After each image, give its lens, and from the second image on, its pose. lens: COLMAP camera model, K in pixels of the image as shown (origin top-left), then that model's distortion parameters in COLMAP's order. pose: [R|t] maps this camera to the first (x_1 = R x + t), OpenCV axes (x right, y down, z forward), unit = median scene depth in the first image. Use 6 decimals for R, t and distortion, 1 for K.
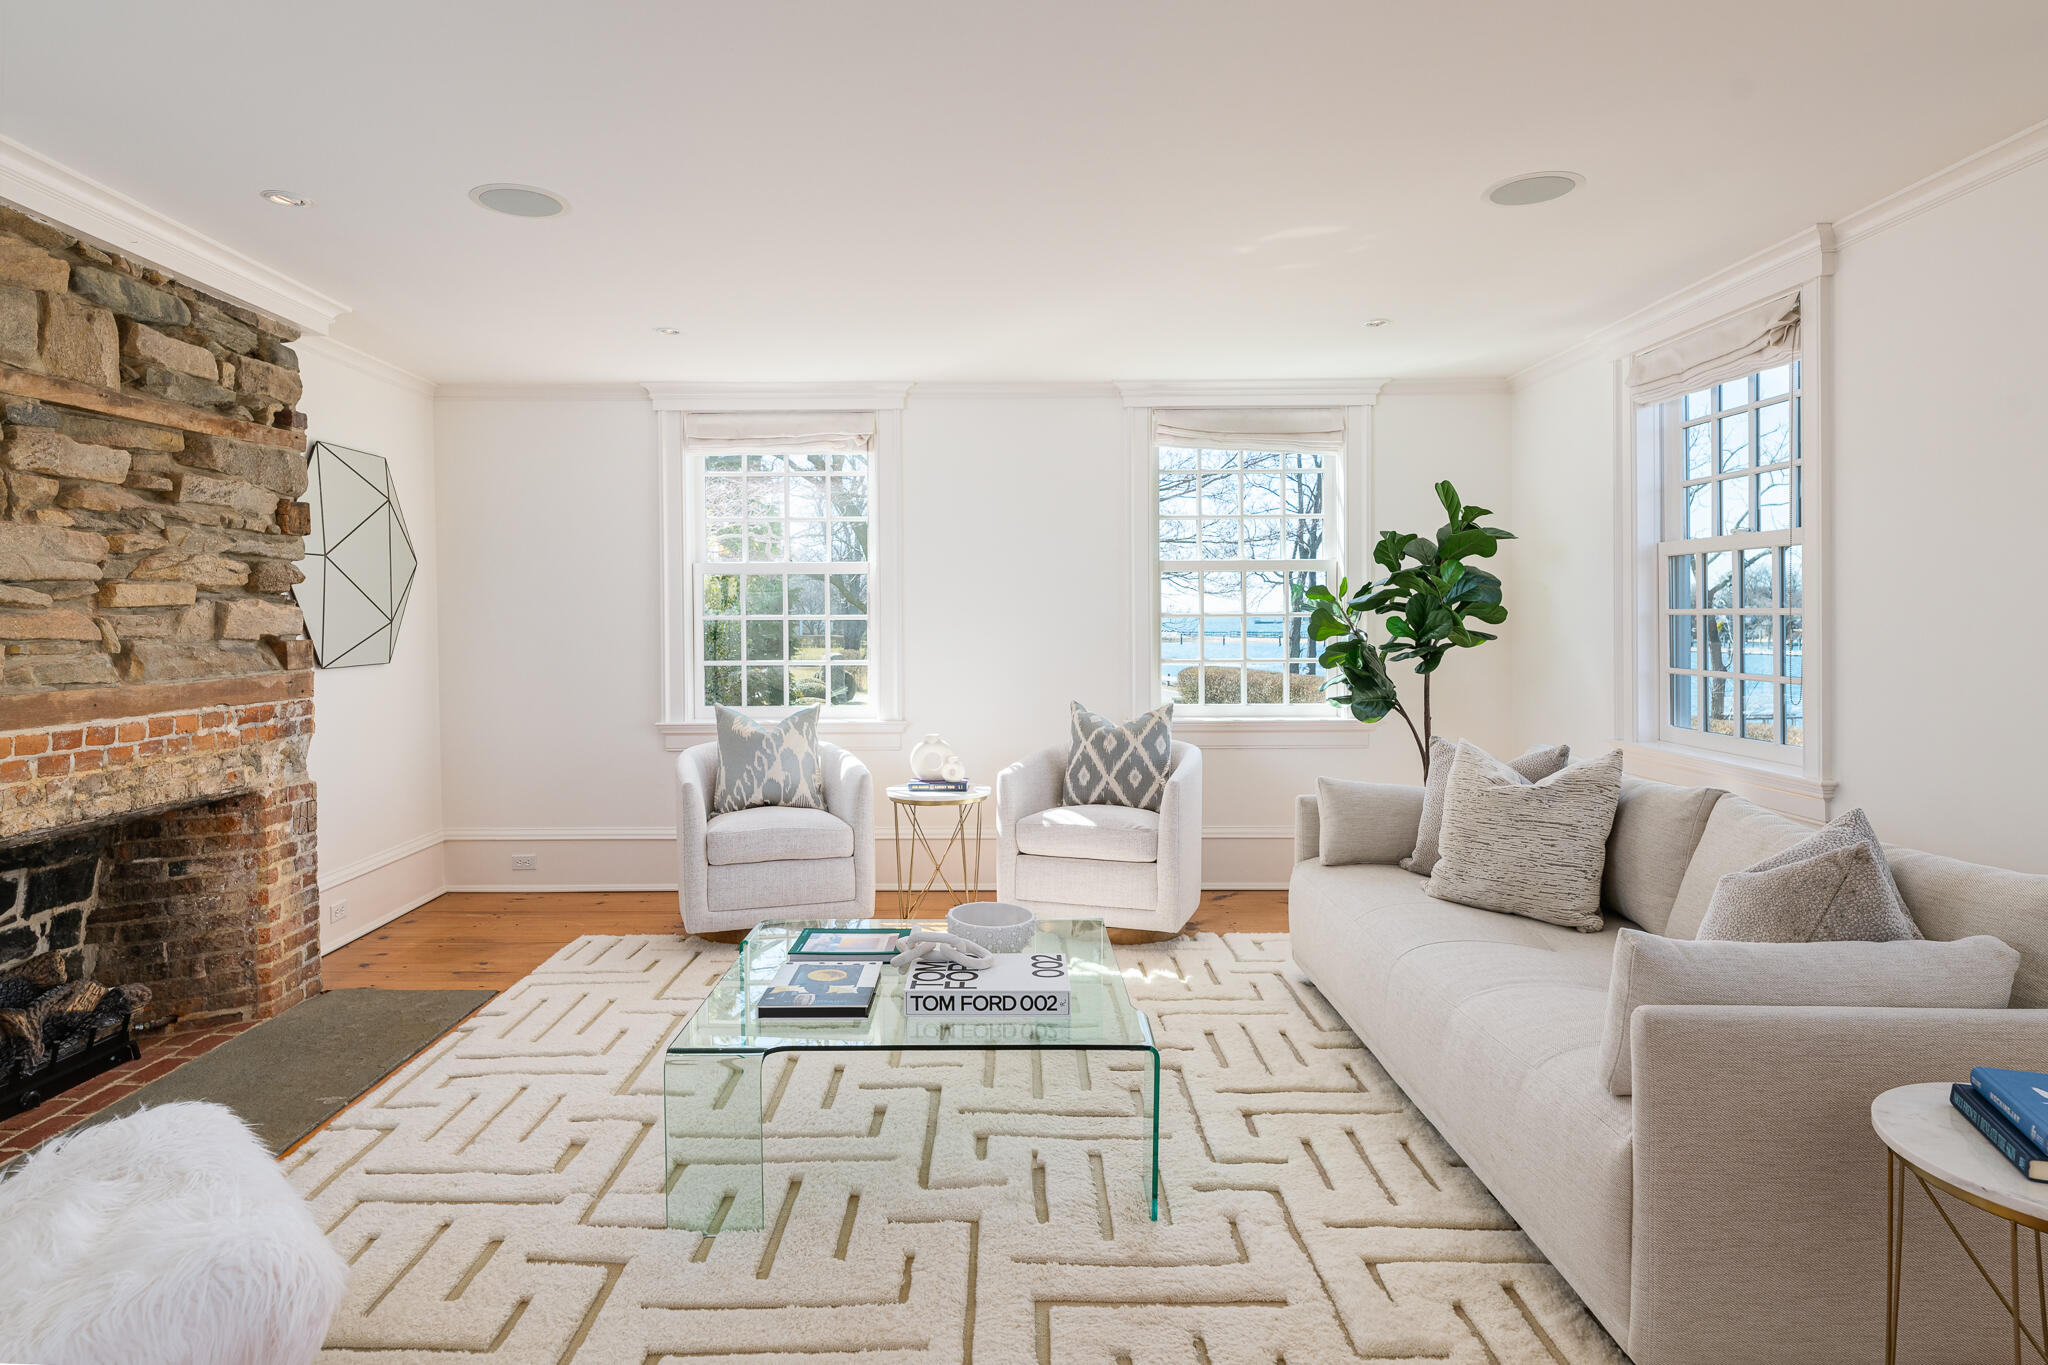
lens RADIAL K [[1187.9, 0, 1019.5], [0, 1187.9, 657.0], [0, 0, 1]] dist [0.001625, 0.002669]
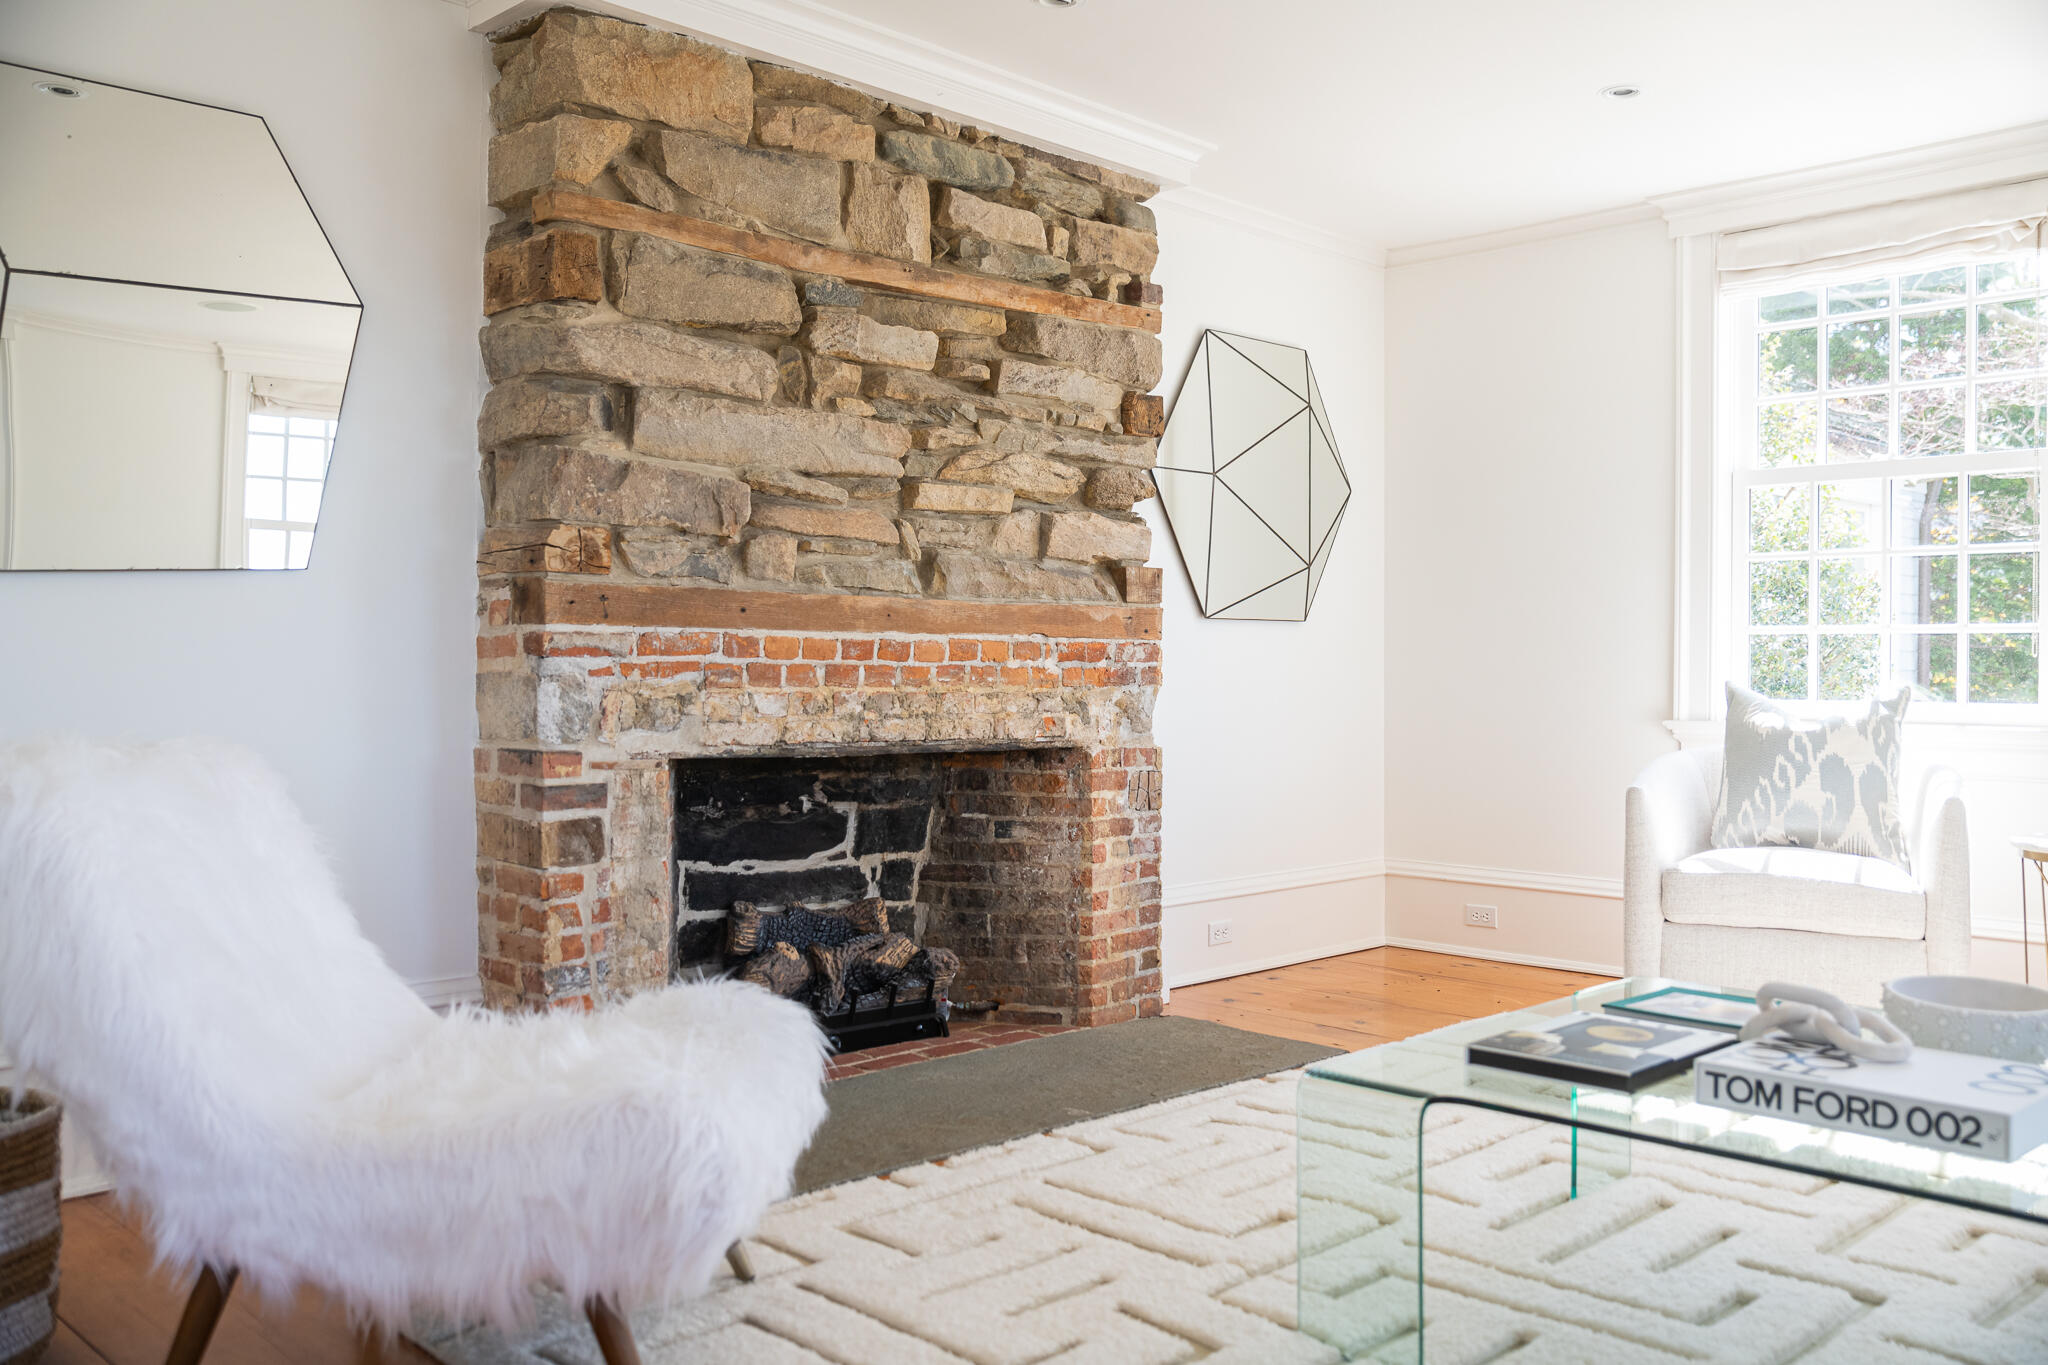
lens RADIAL K [[1785.4, 0, 1024.0], [0, 1785.4, 682.5], [0, 0, 1]] dist [-0.055258, 0.118597]
pose [[0.698931, 0.014304, -0.715046, 0.227742], [-0.032228, 0.999414, -0.011509, 0.092418], [0.714463, 0.031088, 0.698982, 0.122595]]
